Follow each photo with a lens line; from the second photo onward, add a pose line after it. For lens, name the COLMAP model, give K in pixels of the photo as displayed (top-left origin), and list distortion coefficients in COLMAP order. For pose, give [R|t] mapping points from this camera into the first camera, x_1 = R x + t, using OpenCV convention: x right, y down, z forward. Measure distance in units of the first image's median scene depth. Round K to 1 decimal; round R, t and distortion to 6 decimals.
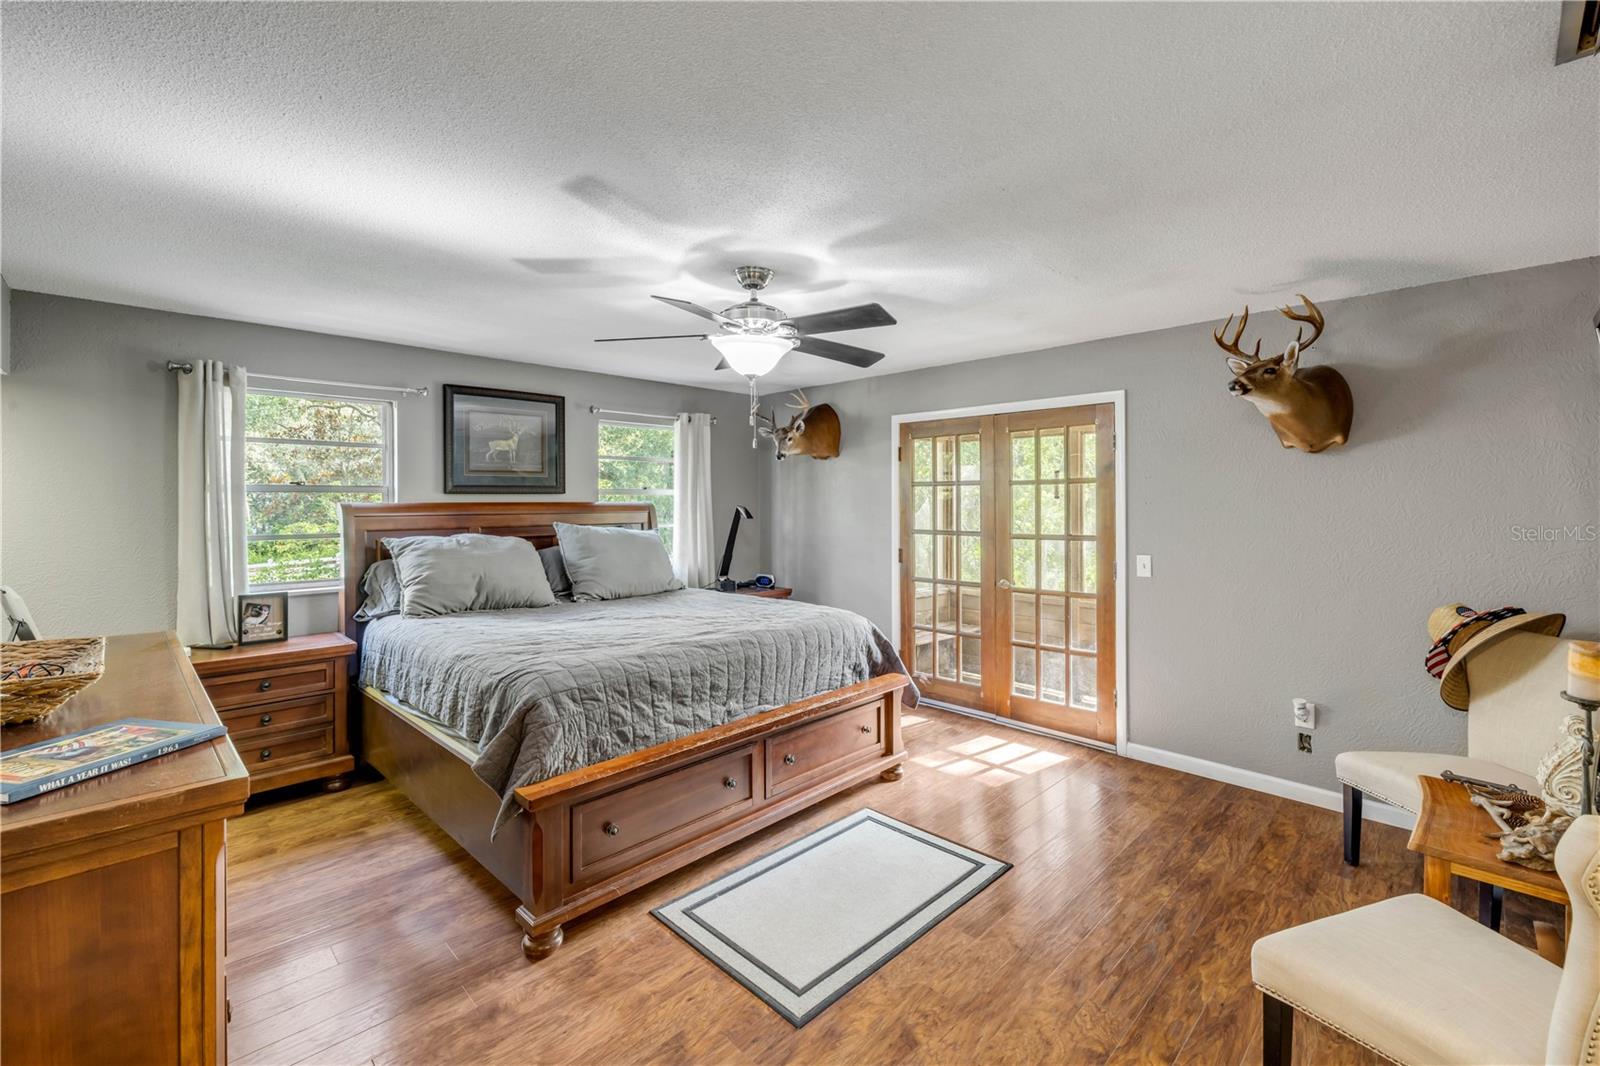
lens RADIAL K [[680.8, 0, 788.3], [0, 680.8, 499.8], [0, 0, 1]] dist [-0.001386, 0.000255]
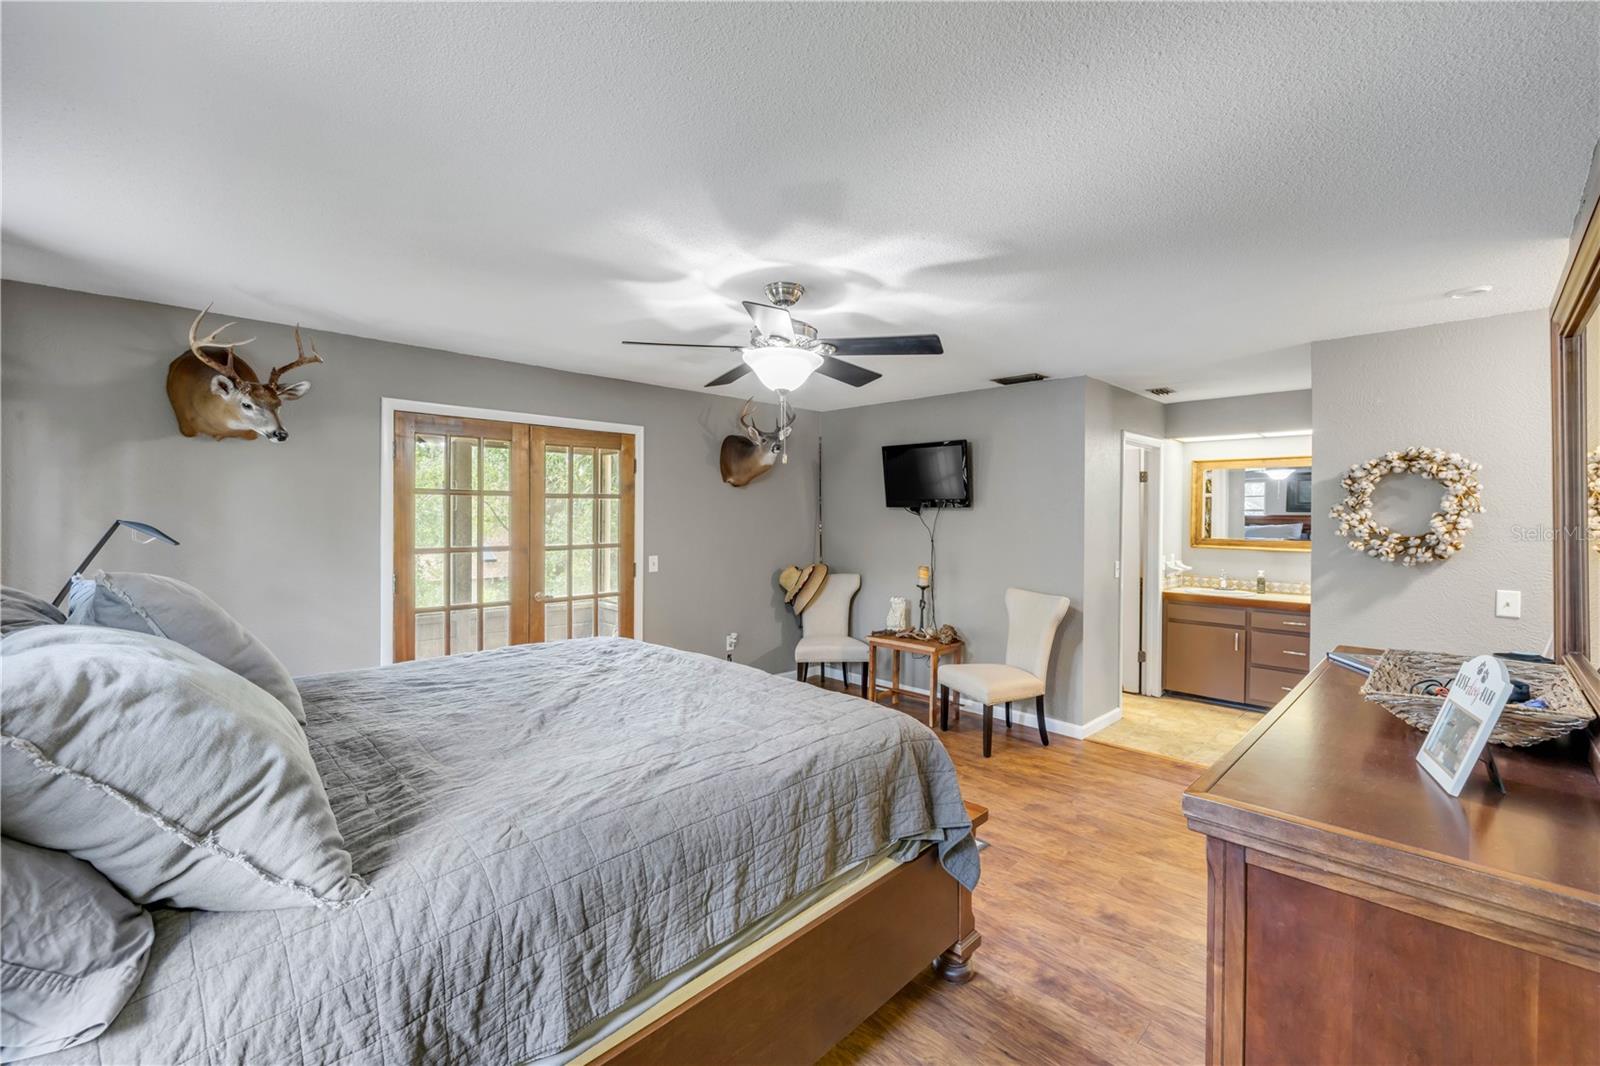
lens RADIAL K [[680.8, 0, 796.3], [0, 680.8, 522.3], [0, 0, 1]] dist [-0.001386, 0.000255]
pose [[-0.007624, -0.012080, 0.999898, -0.748646], [-0.010666, 0.999871, 0.011999, -0.001231], [-0.999914, -0.010574, -0.007751, 0.697163]]
